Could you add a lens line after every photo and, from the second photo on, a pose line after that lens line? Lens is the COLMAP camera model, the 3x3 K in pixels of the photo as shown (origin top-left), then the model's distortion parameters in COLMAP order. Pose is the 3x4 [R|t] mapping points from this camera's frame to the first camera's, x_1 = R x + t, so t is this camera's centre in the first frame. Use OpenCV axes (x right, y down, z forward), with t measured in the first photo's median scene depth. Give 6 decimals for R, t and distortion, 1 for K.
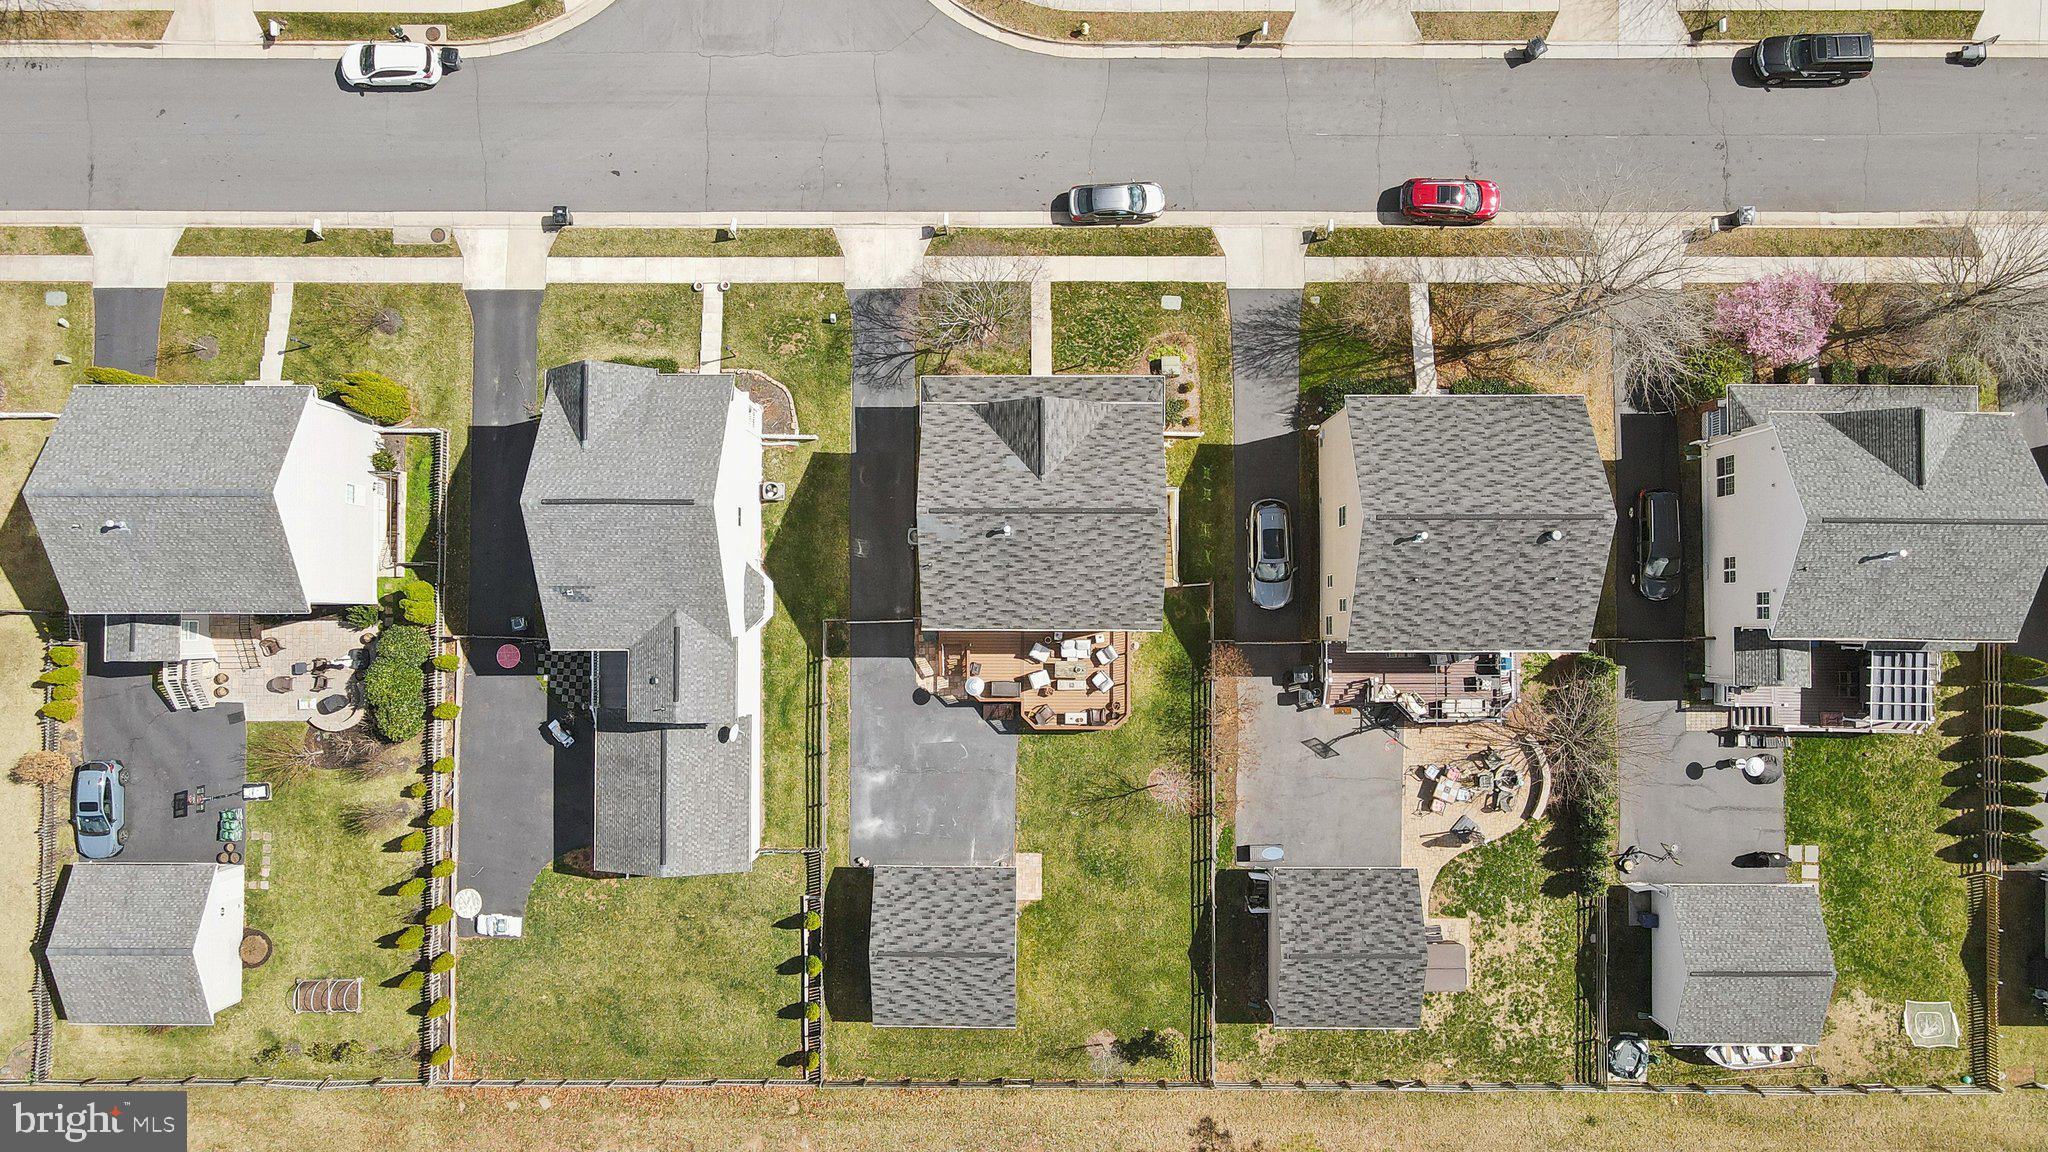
lens RADIAL K [[1534.0, 0, 1021.7], [0, 1534.0, 604.2], [0, 0, 1]] dist [0.004565, 0.024015]
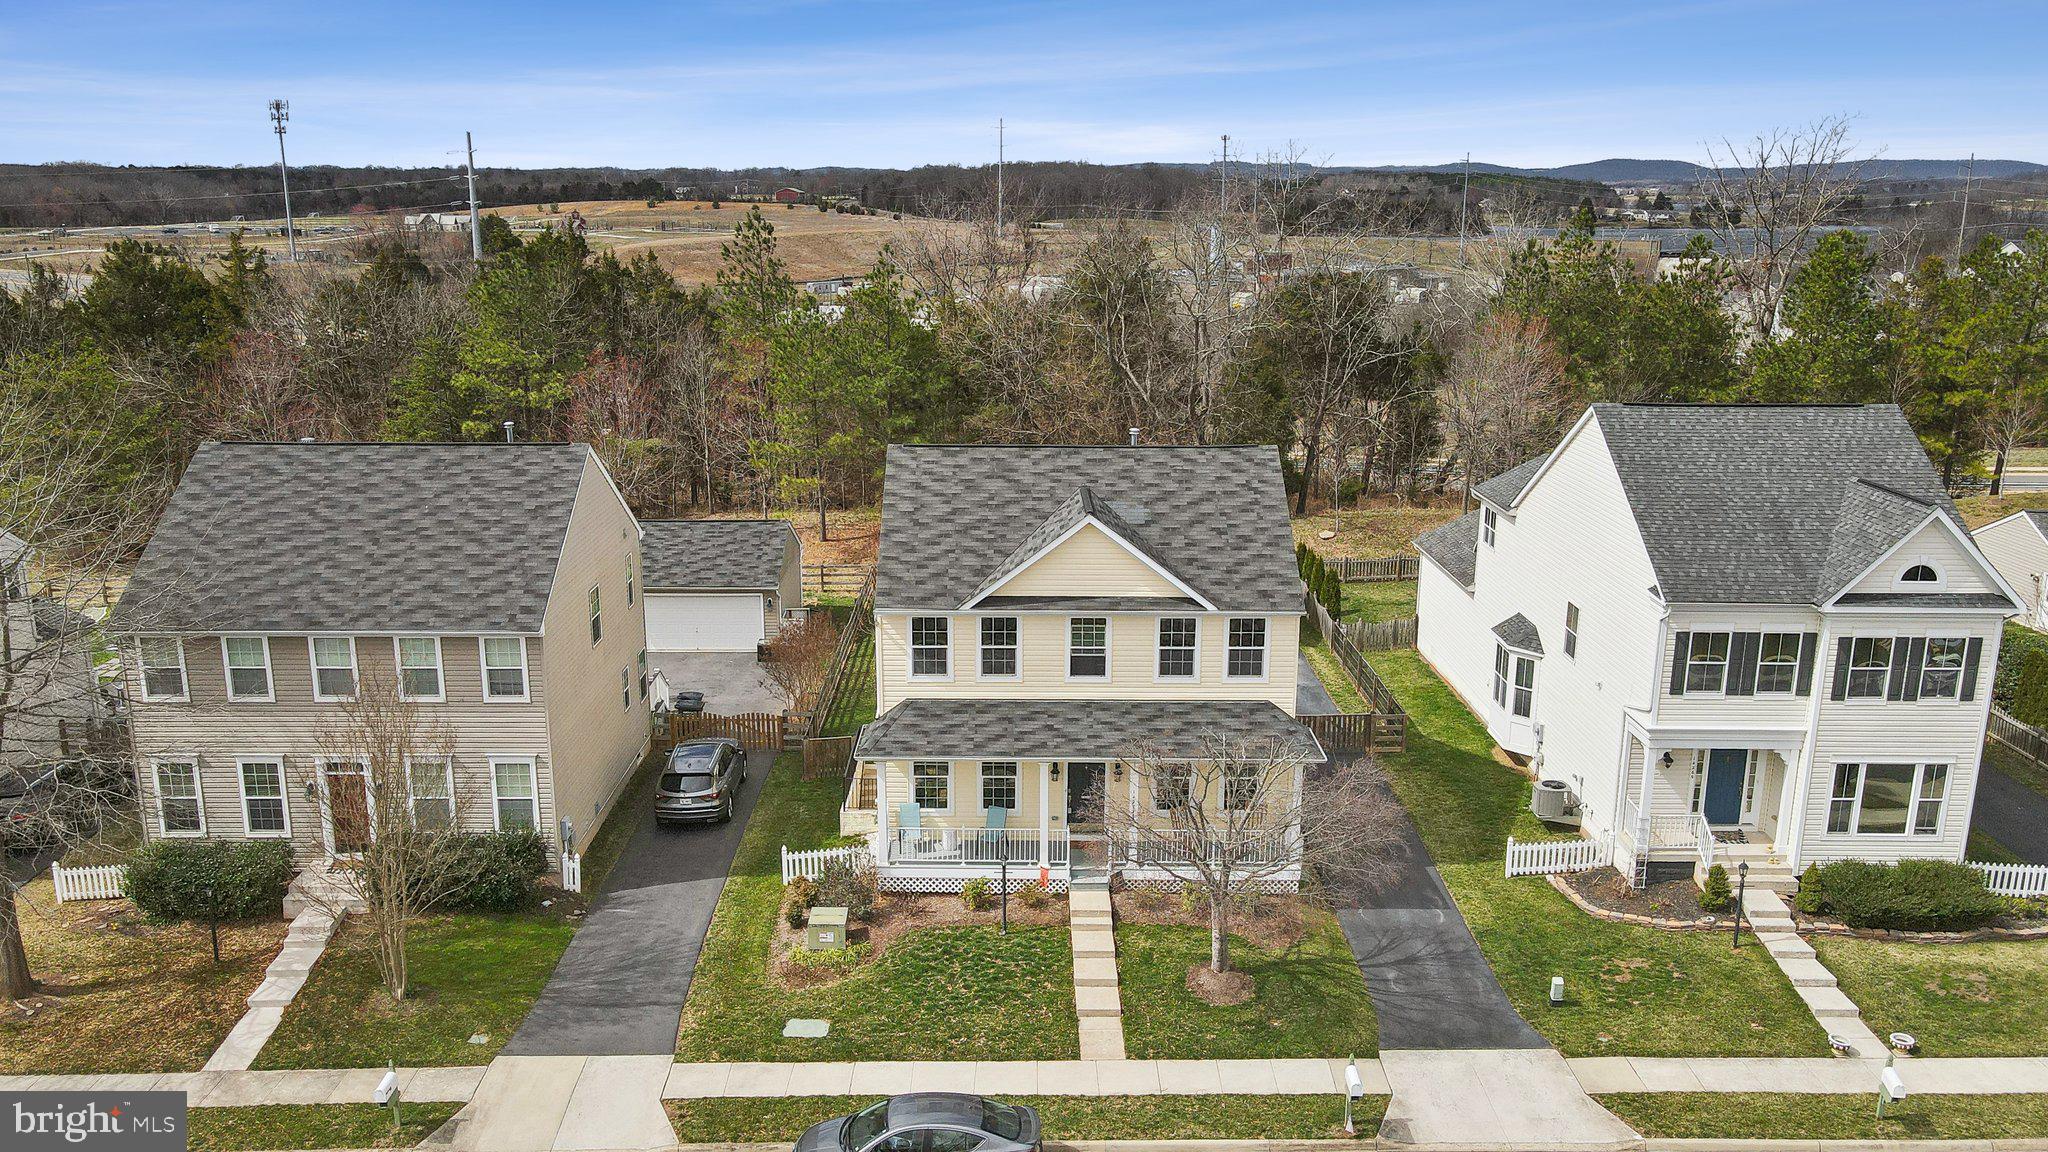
lens RADIAL K [[1534.0, 0, 1024.3], [0, 1534.0, 596.7], [0, 0, 1]] dist [0.004565, 0.024015]
pose [[-0.999722, 0.023398, -0.003032, 0.033212], [-0.008394, -0.232631, 0.972529, -0.594666], [0.022050, 0.972283, 0.232763, 0.771858]]
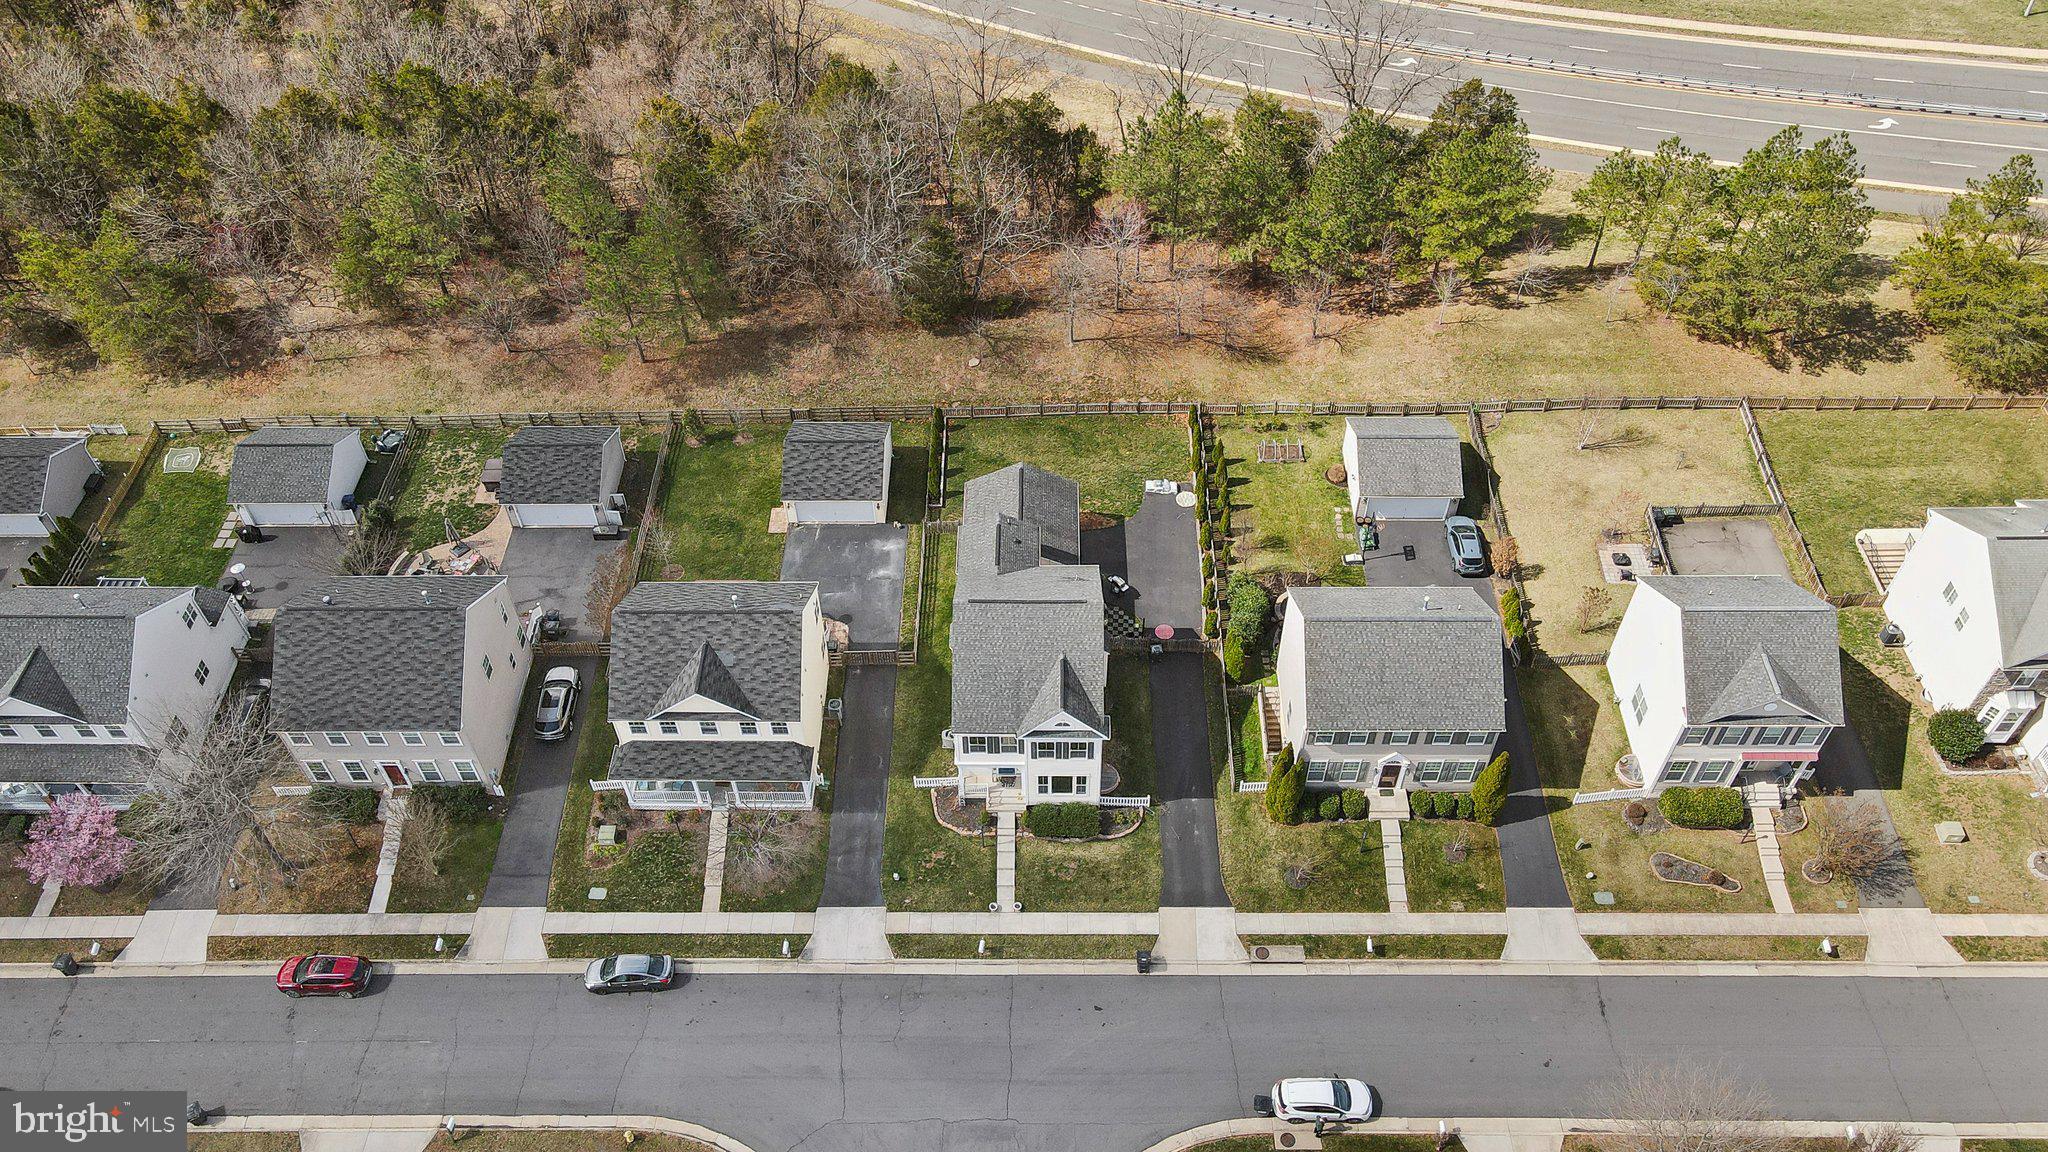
lens RADIAL K [[1534.0, 0, 1027.7], [0, 1534.0, 585.6], [0, 0, 1]] dist [0.004565, 0.024015]
pose [[-0.999192, 0.019077, 0.035367, -0.260603], [0.009840, -0.737185, 0.675619, -0.783147], [0.038961, 0.675421, 0.736402, 0.029127]]
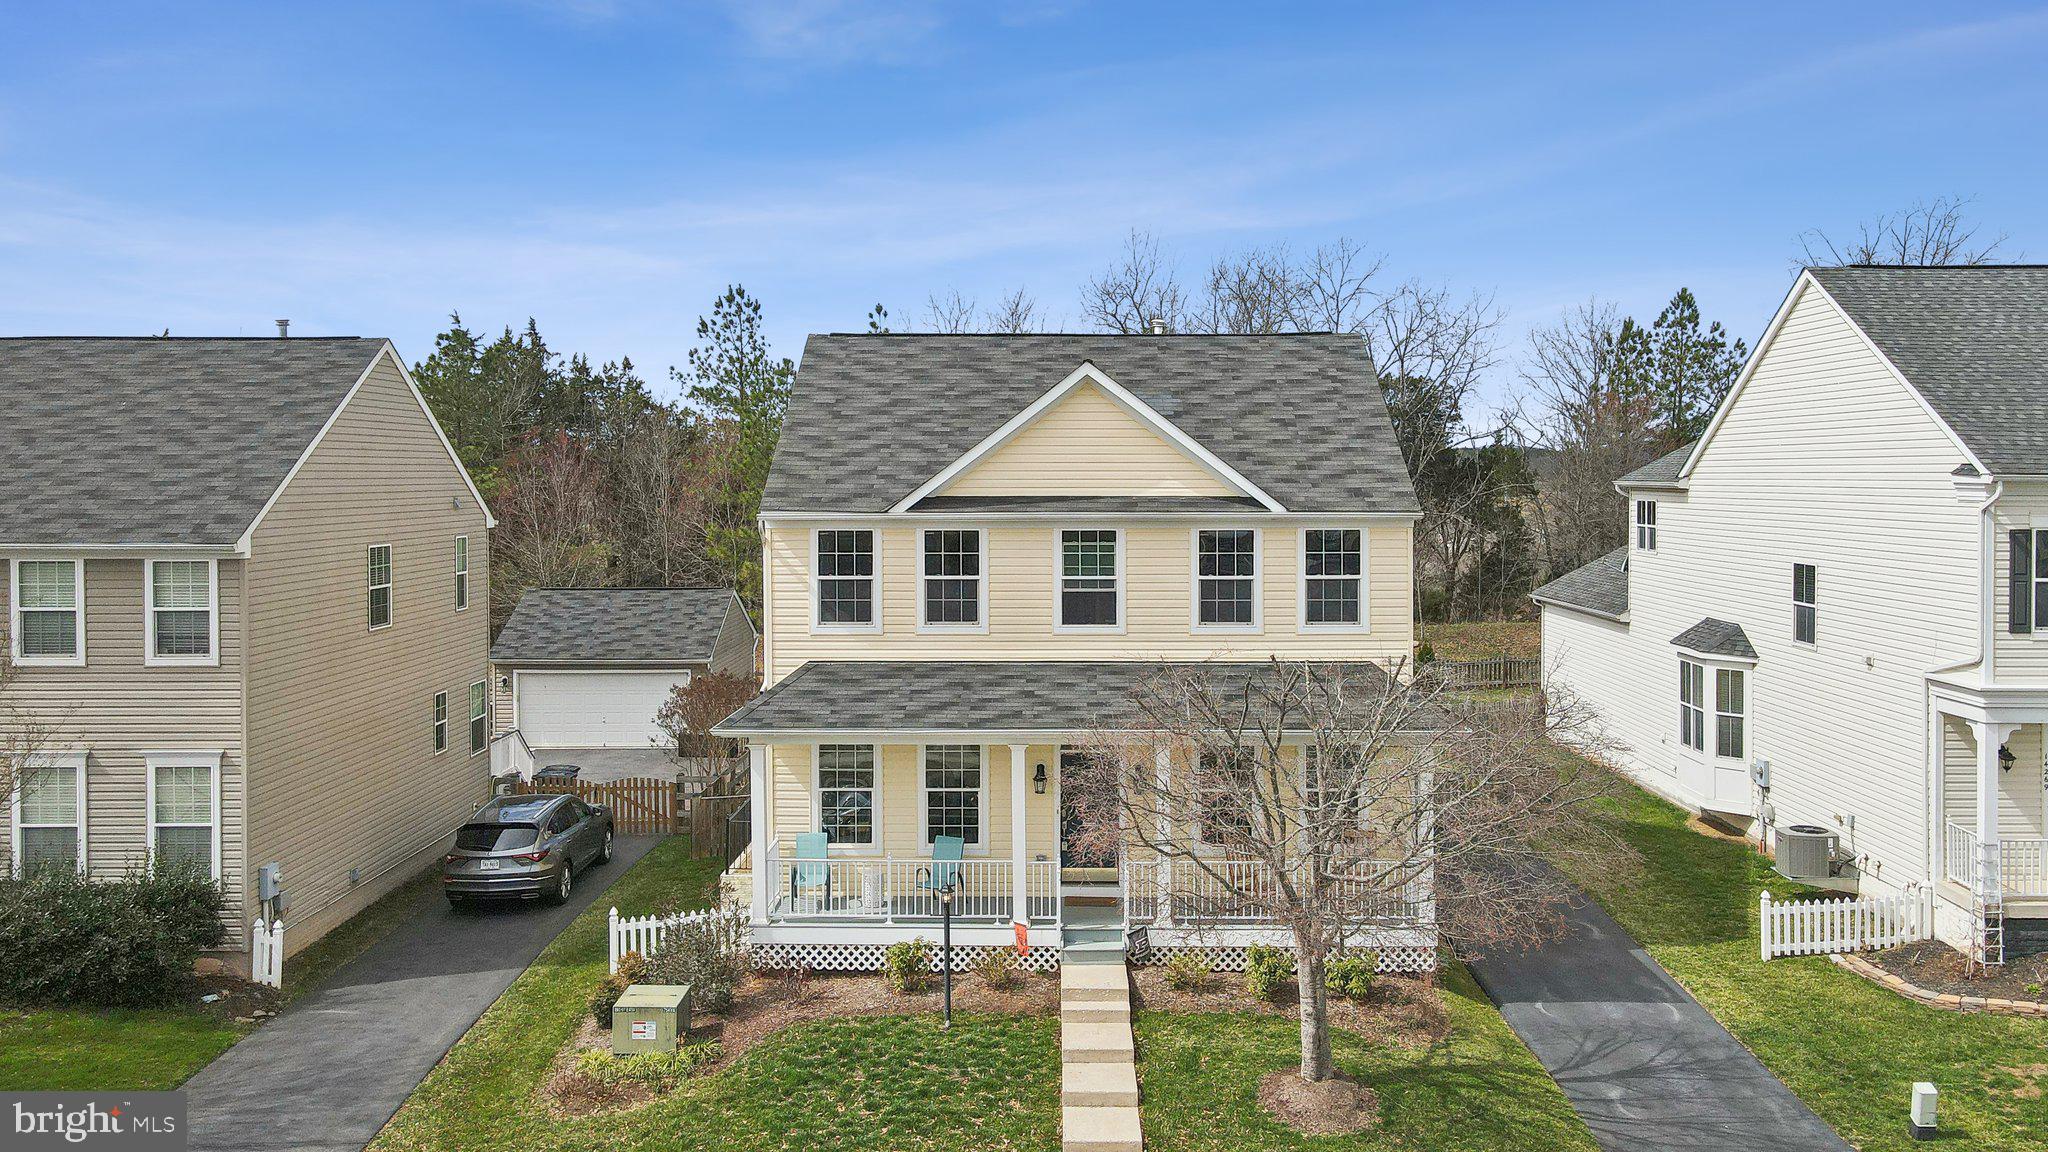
lens RADIAL K [[1534.0, 0, 1065.6], [0, 1534.0, 512.4], [0, 0, 1]] dist [0.004565, 0.024015]
pose [[-0.999609, 0.027790, -0.003086, 0.016862], [-0.003117, -0.001086, 0.999995, -0.436755], [0.027786, 0.999613, 0.001172, 0.890769]]
